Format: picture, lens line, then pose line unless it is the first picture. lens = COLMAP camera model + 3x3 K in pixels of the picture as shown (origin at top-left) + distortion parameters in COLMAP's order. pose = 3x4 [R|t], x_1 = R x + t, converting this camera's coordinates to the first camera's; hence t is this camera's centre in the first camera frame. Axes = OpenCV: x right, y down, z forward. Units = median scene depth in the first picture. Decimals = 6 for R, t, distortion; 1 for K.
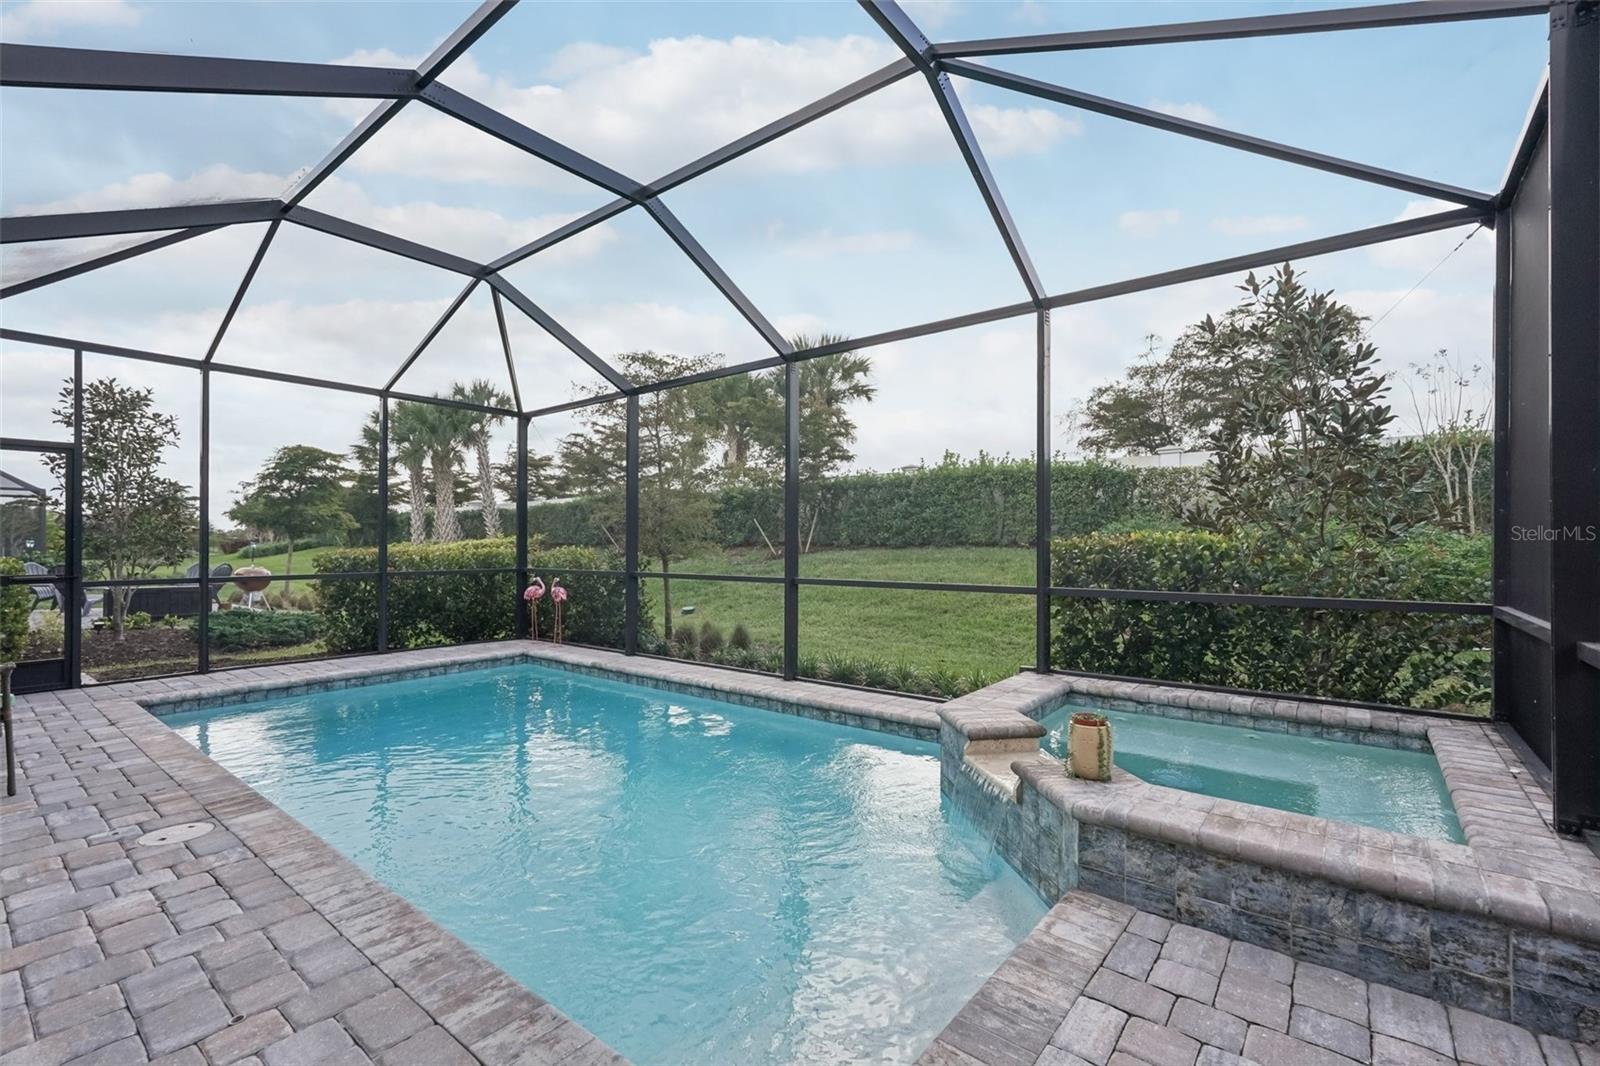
lens RADIAL K [[710.8, 0, 805.9], [0, 710.8, 536.6], [0, 0, 1]] dist [-0.006443, 0.005364]
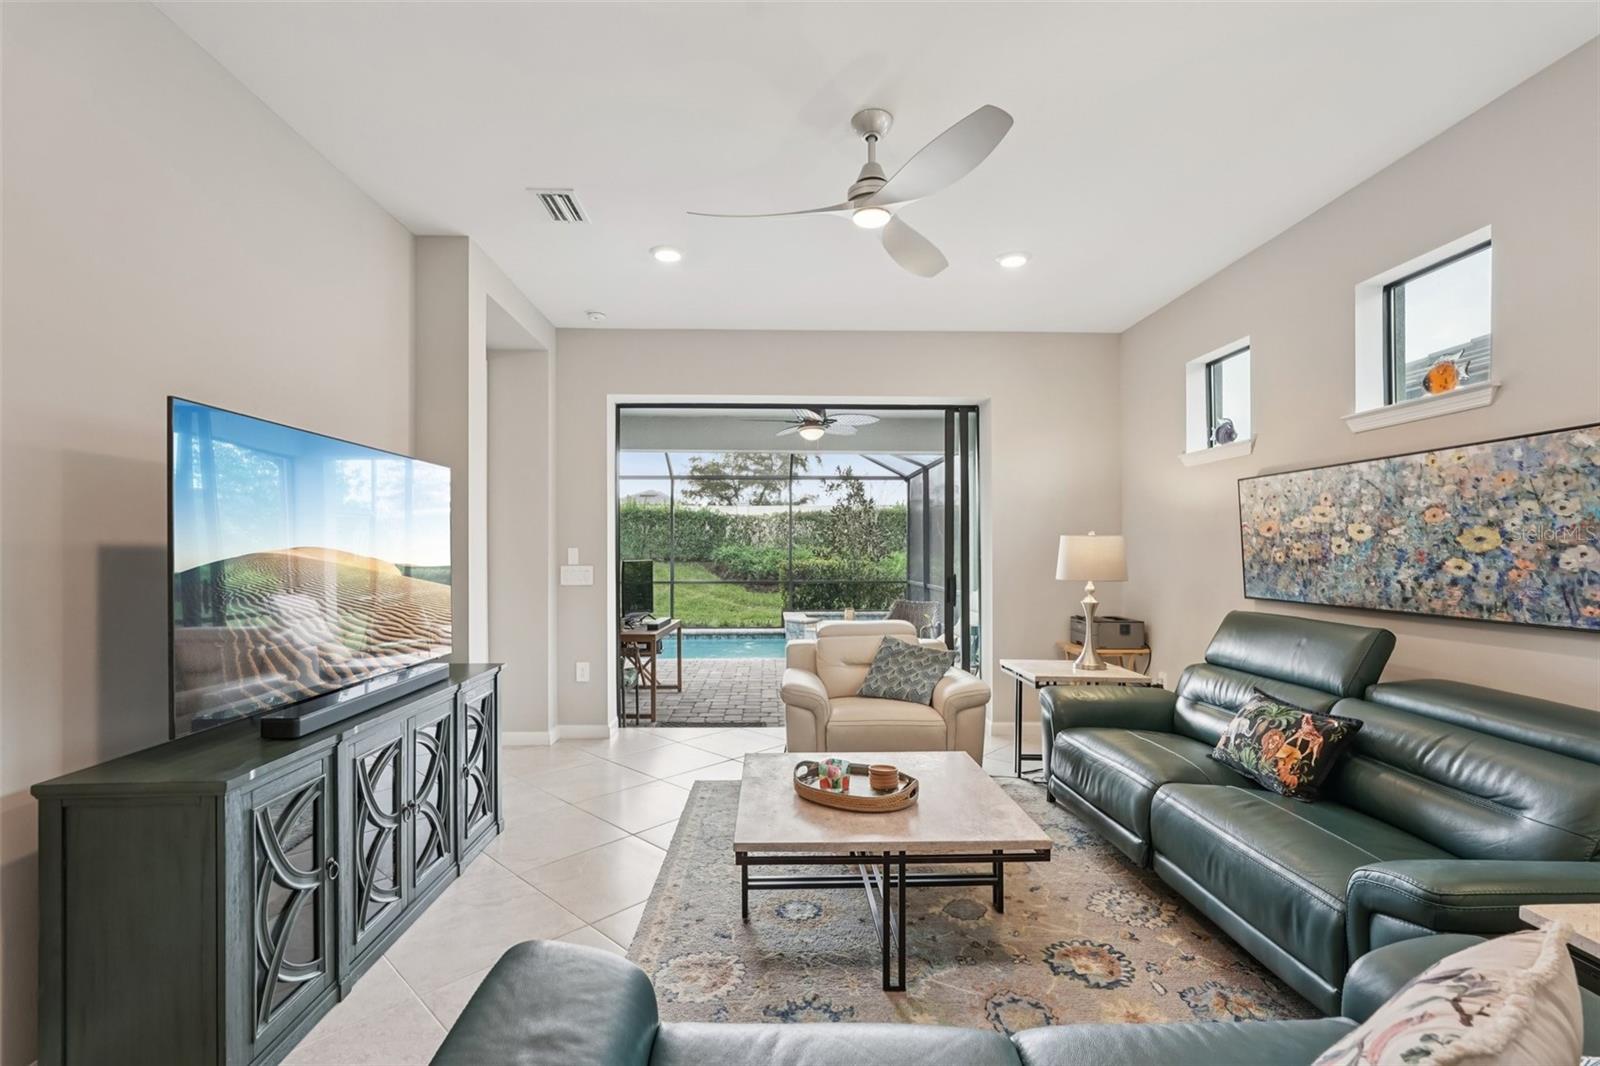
lens RADIAL K [[710.8, 0, 795.3], [0, 710.8, 546.8], [0, 0, 1]] dist [-0.006443, 0.005364]
pose [[0.763099, -0.000514, 0.646282, -1.117817], [-0.001987, 0.999993, 0.003141, -0.053918], [-0.646279, -0.003681, 0.763092, -0.873924]]
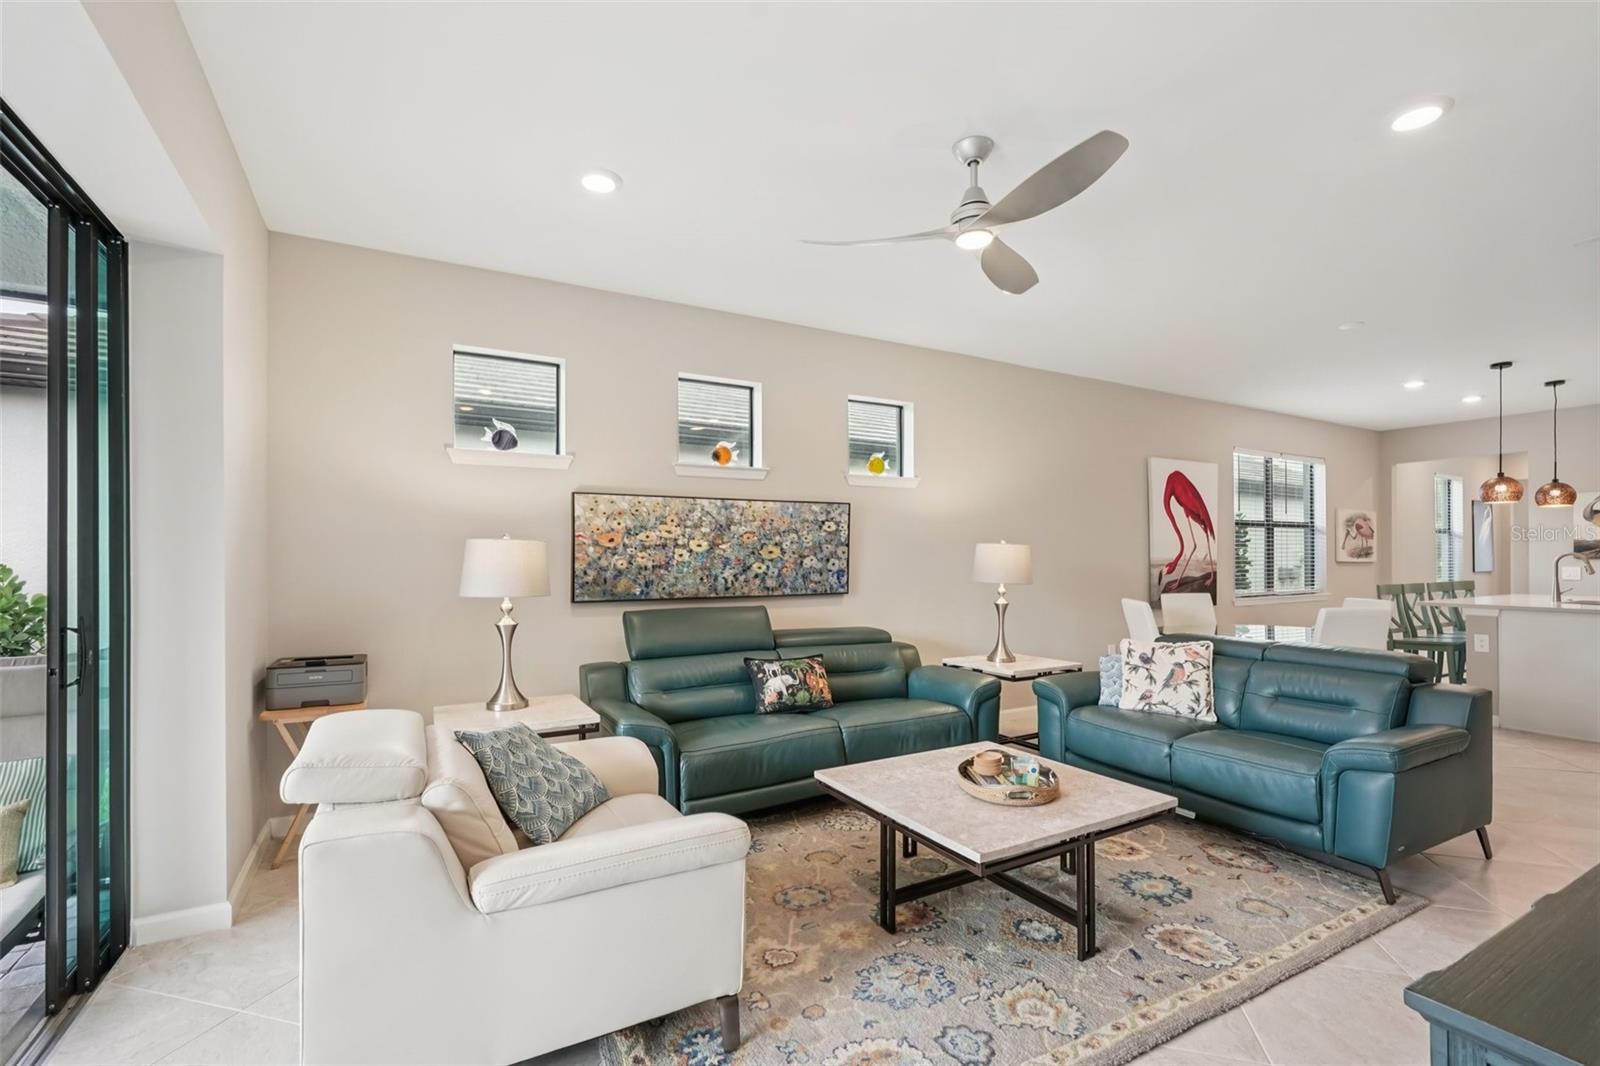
lens RADIAL K [[710.8, 0, 805.4], [0, 710.8, 548.1], [0, 0, 1]] dist [-0.006443, 0.005364]
pose [[-0.925554, 0.004954, 0.378584, -0.894053], [-0.003844, 0.999740, -0.022480, -0.045847], [-0.378597, -0.022262, -0.925294, -0.181713]]
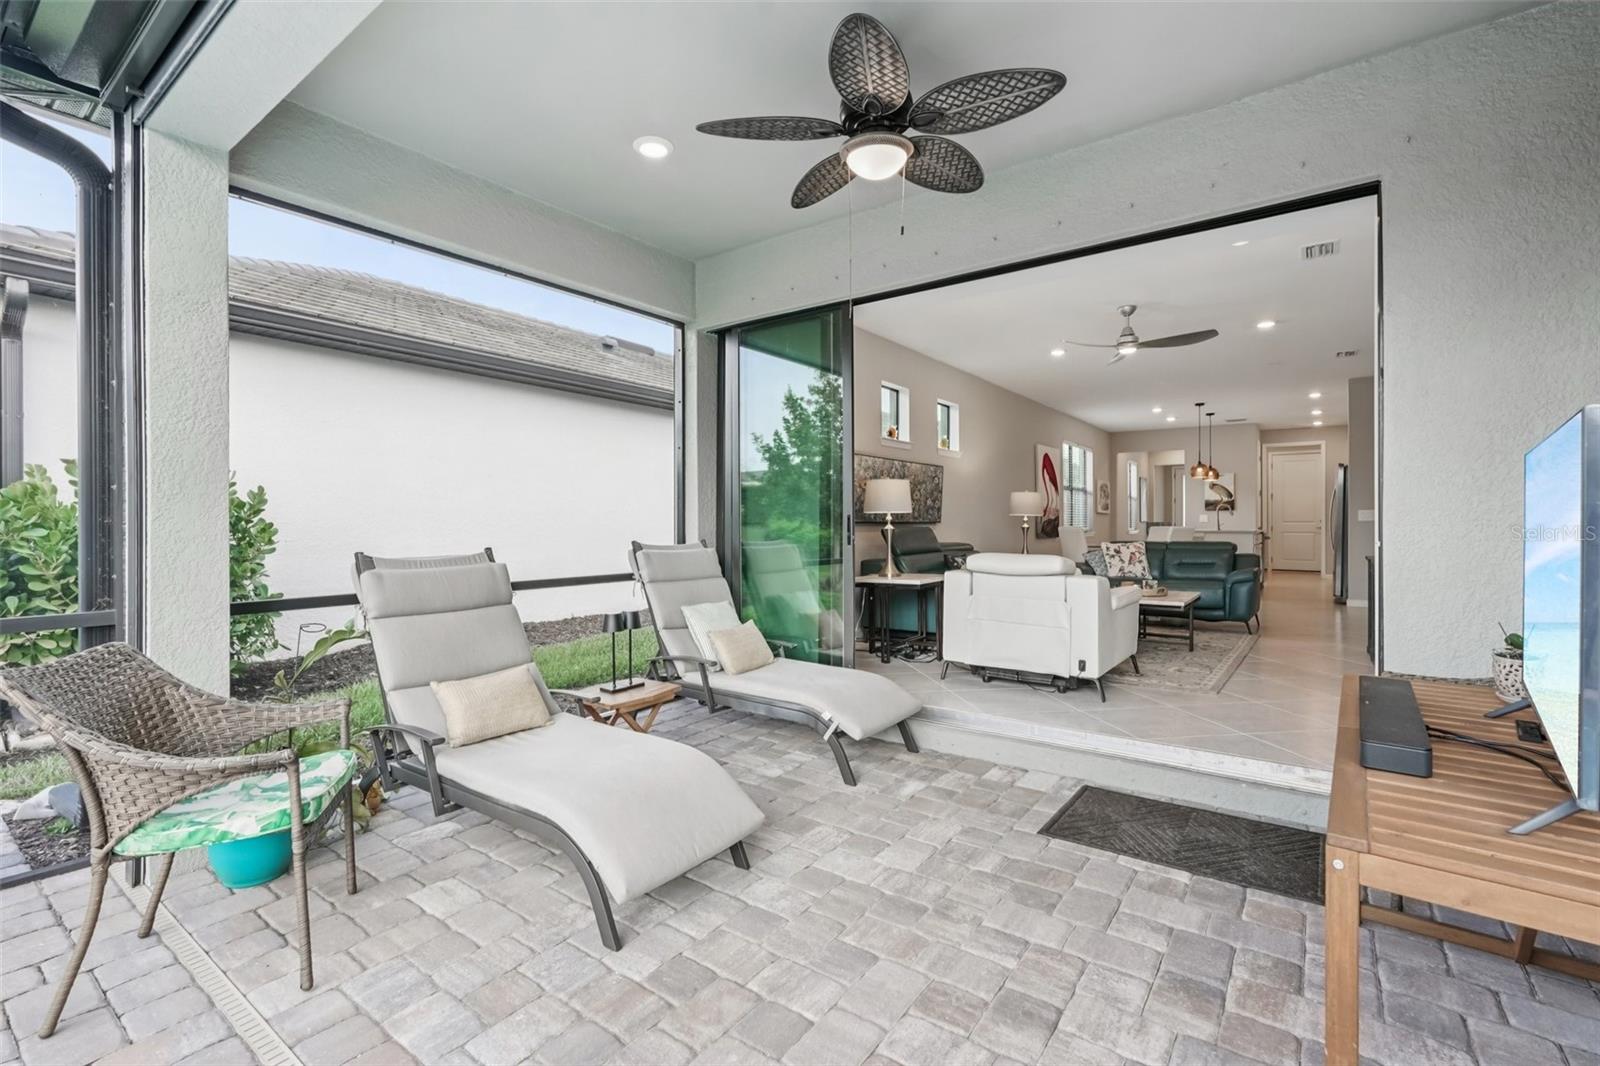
lens RADIAL K [[710.8, 0, 799.9], [0, 710.8, 523.4], [0, 0, 1]] dist [-0.006443, 0.005364]
pose [[-0.999574, -0.000457, -0.029180, -0.378616], [-0.000181, 0.999955, -0.009471, -0.002294], [0.029183, -0.009462, -0.999529, 0.307235]]
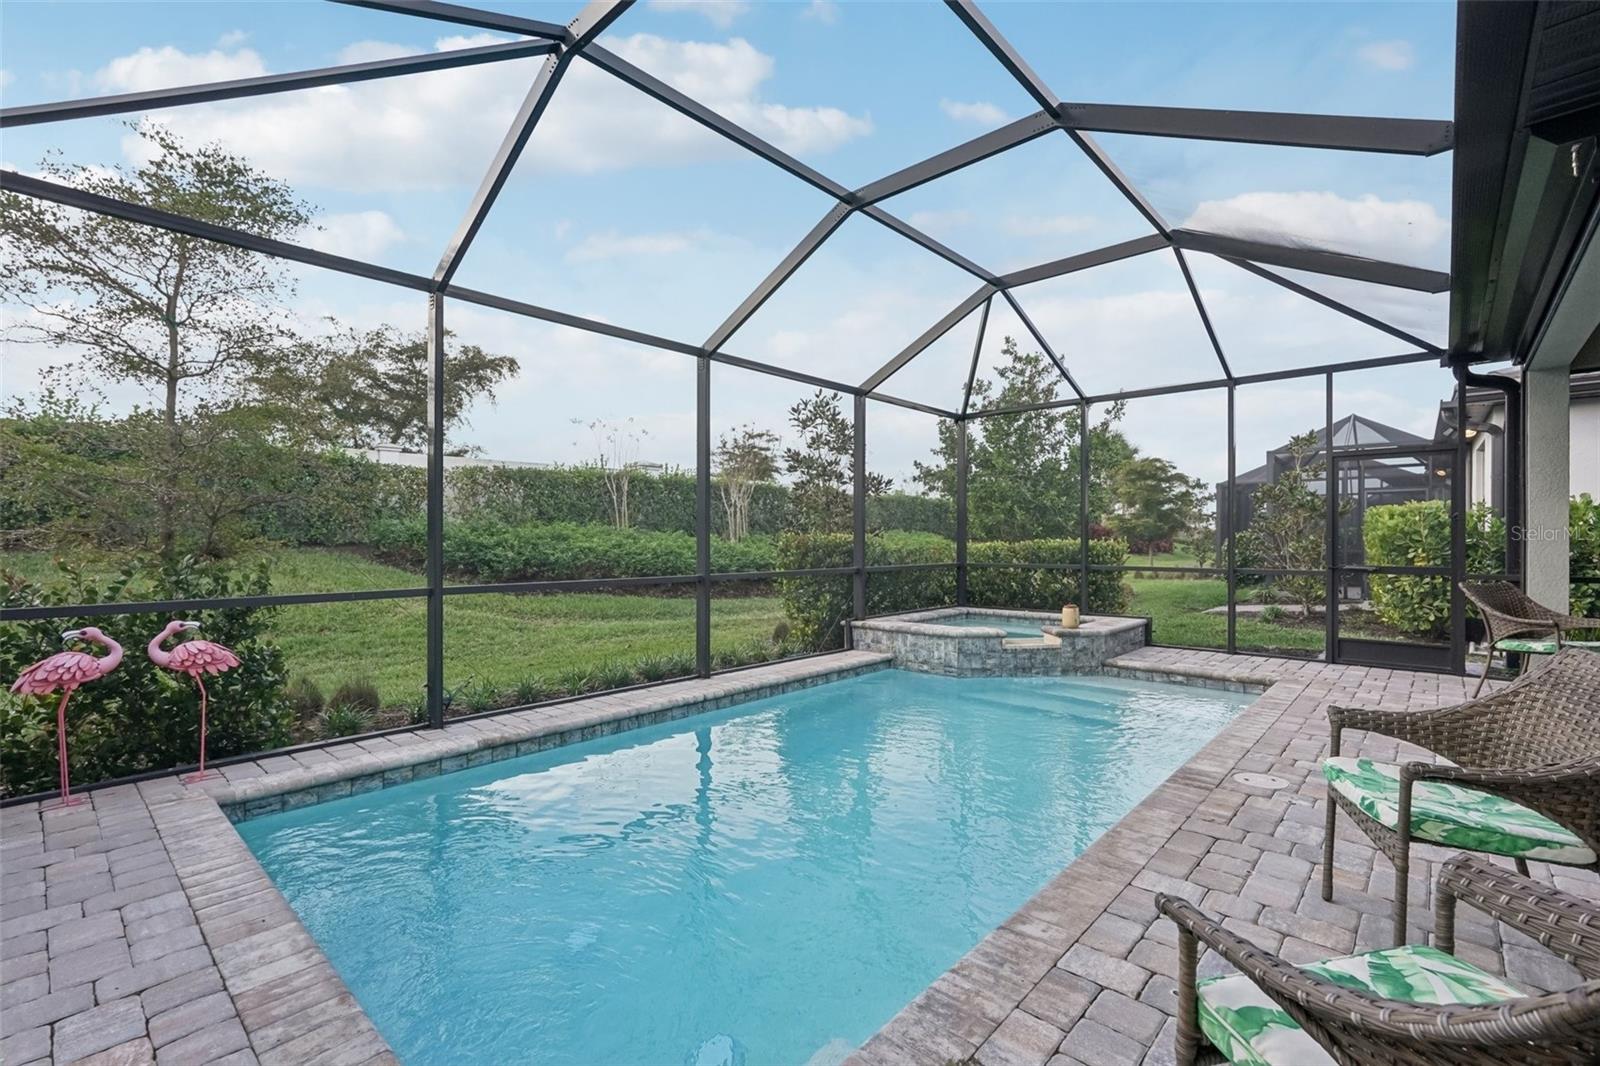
lens RADIAL K [[710.8, 0, 802.2], [0, 710.8, 540.2], [0, 0, 1]] dist [-0.006443, 0.005364]
pose [[0.062770, -0.000023, 0.998028, -0.989443], [-0.007284, 0.999973, 0.000481, 0.007911], [-0.998001, -0.007300, 0.062768, 0.789704]]
